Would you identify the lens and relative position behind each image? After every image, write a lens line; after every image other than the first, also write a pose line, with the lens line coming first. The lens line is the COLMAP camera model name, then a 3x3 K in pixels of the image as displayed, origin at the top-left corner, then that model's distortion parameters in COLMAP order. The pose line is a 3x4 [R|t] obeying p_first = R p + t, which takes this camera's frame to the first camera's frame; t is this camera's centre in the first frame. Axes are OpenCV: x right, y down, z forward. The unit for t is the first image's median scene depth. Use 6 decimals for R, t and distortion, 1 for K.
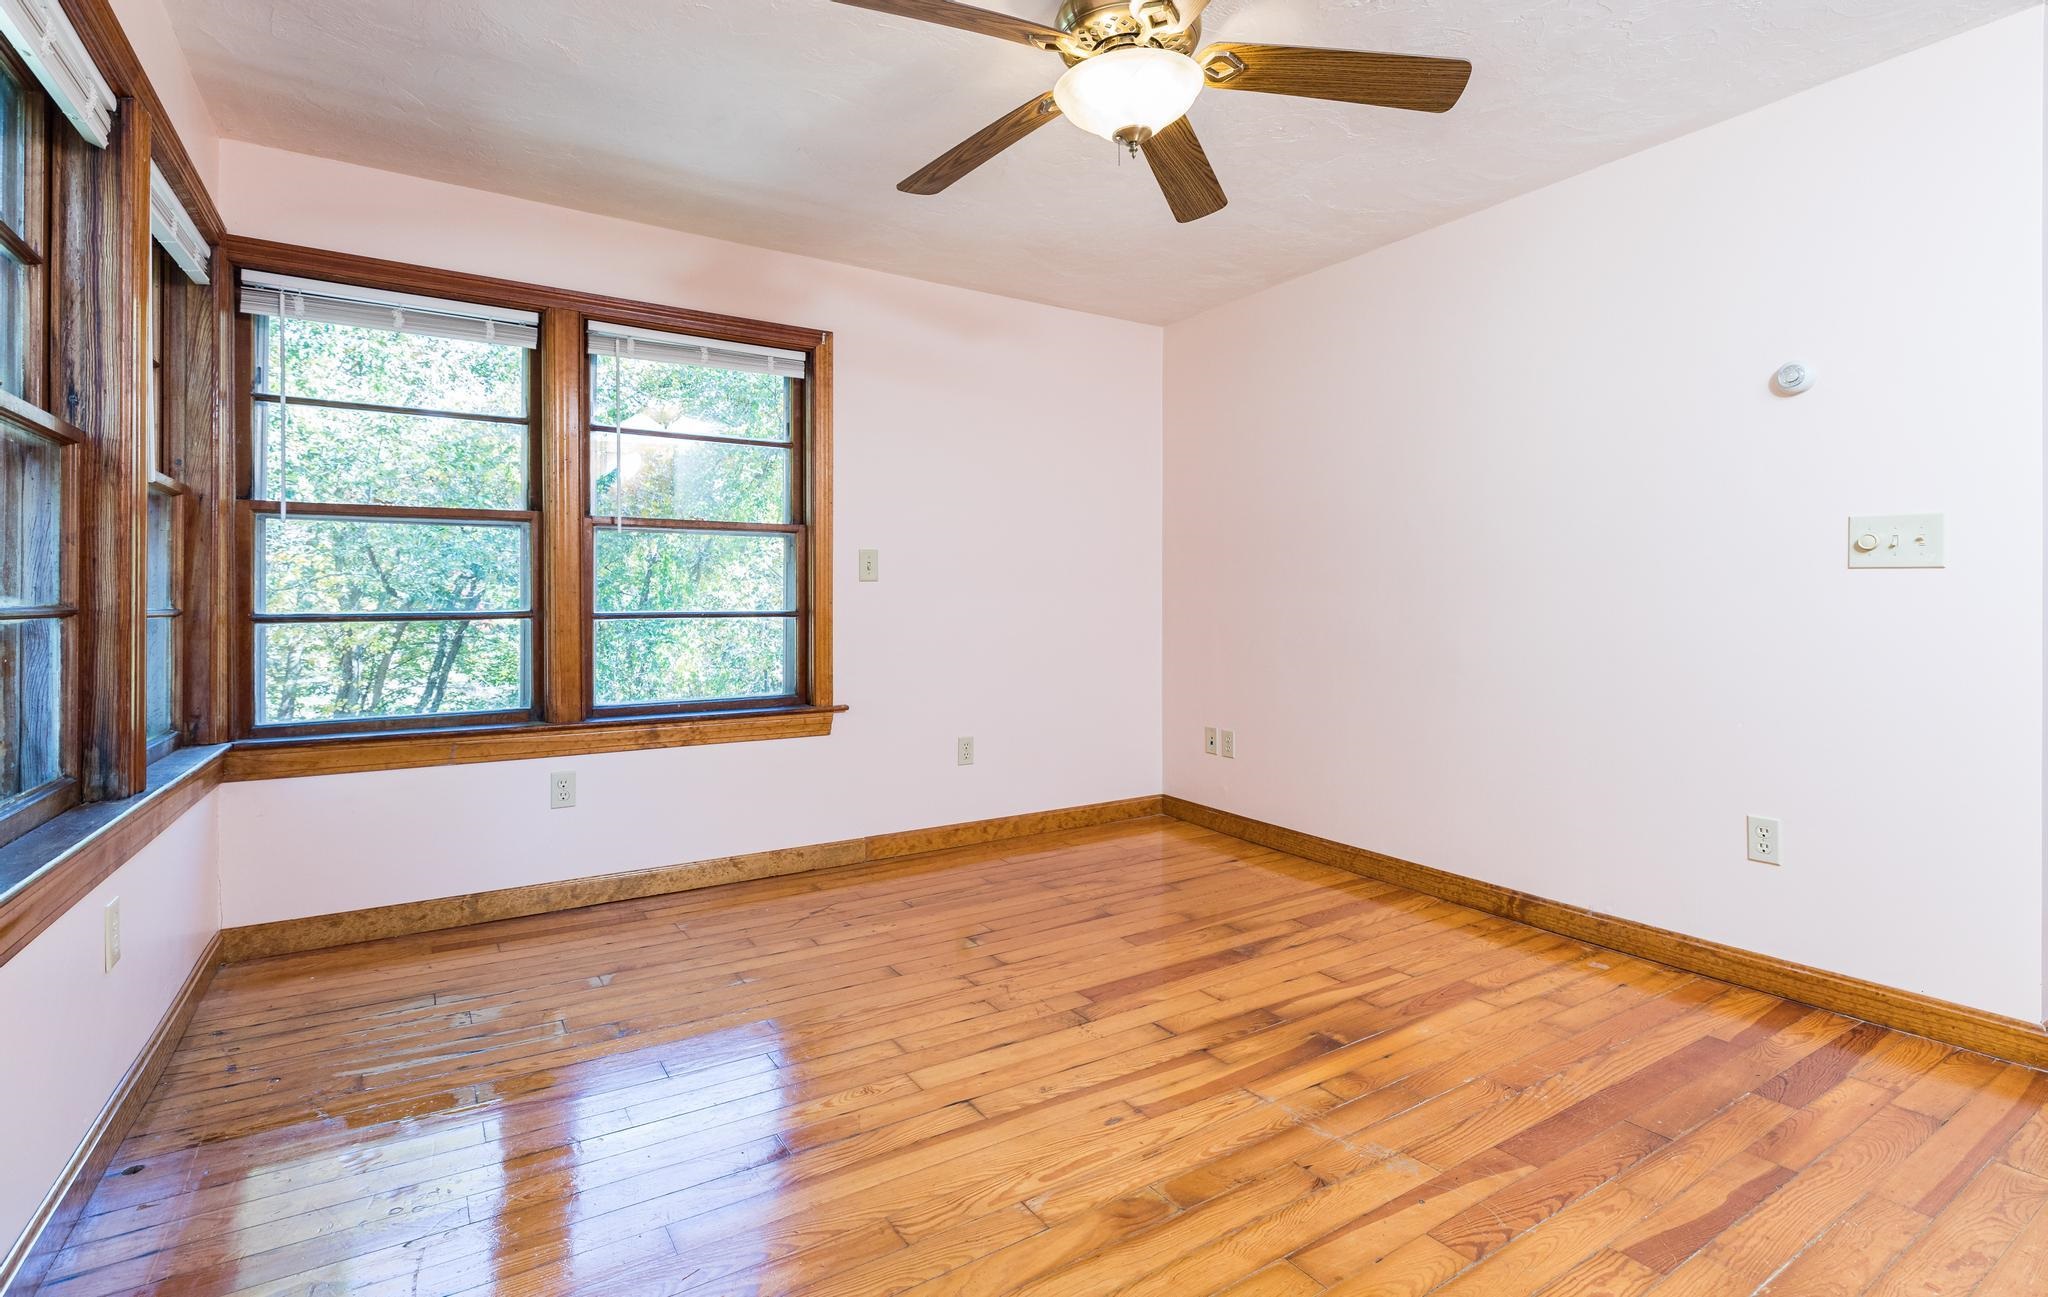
lens RADIAL K [[954.2, 0, 1022.3], [0, 954.2, 607.8], [0, 0, 1]] dist [-0.000598, -0.000451]
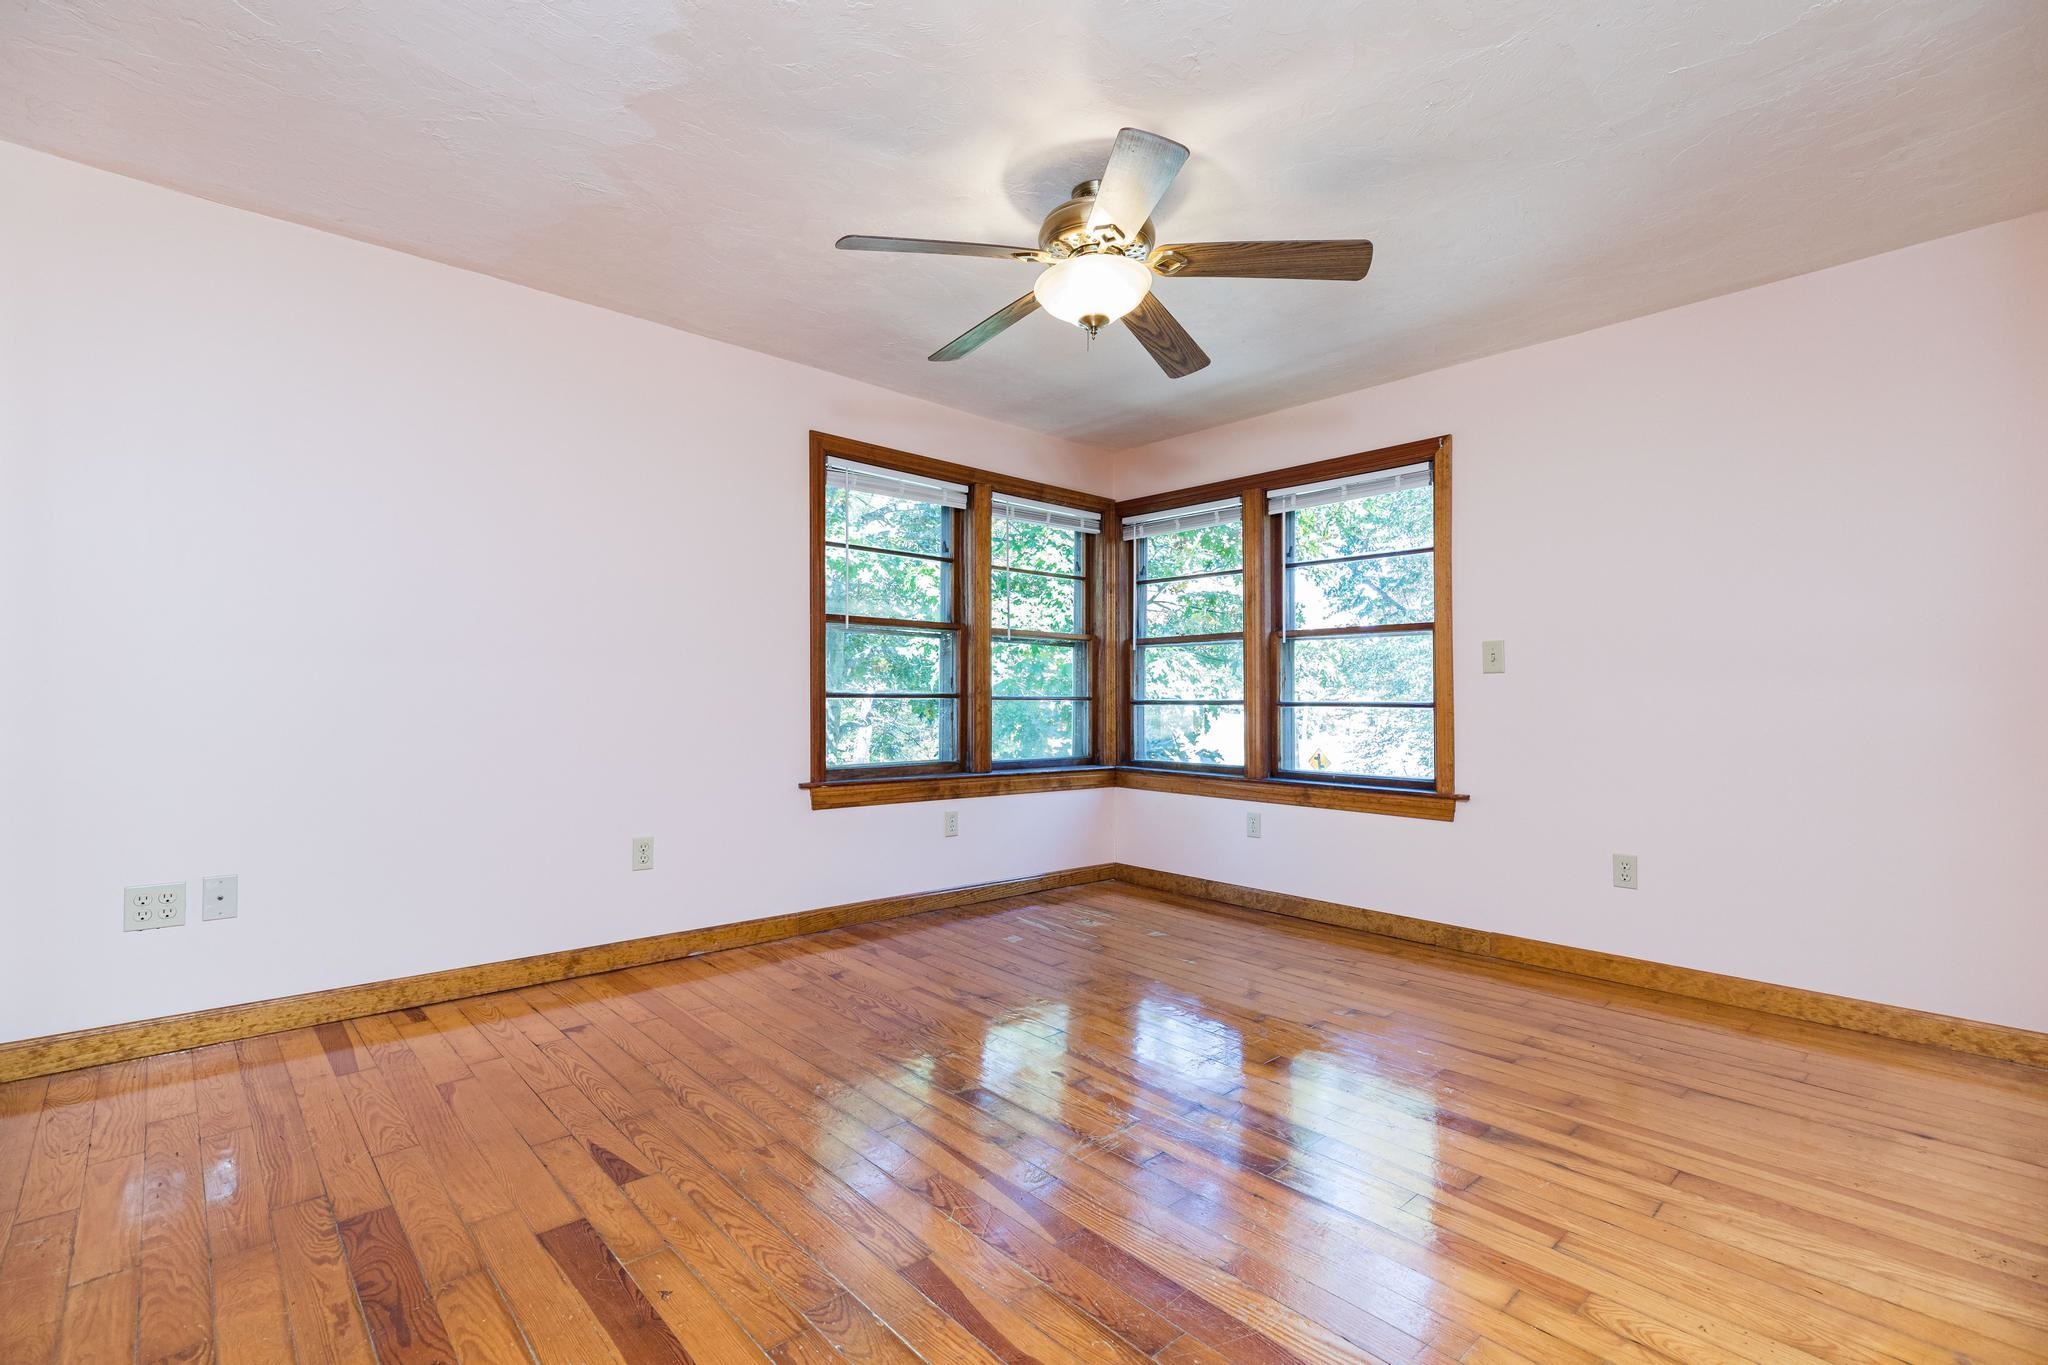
lens RADIAL K [[907.2, 0, 1015.8], [0, 907.2, 717.9], [0, 0, 1]] dist [0.002500, 0.000194]
pose [[0.165906, 0.028518, -0.985729, 0.782876], [-0.006760, 0.999591, 0.027781, -0.005167], [0.986118, 0.002055, 0.166031, 0.412568]]
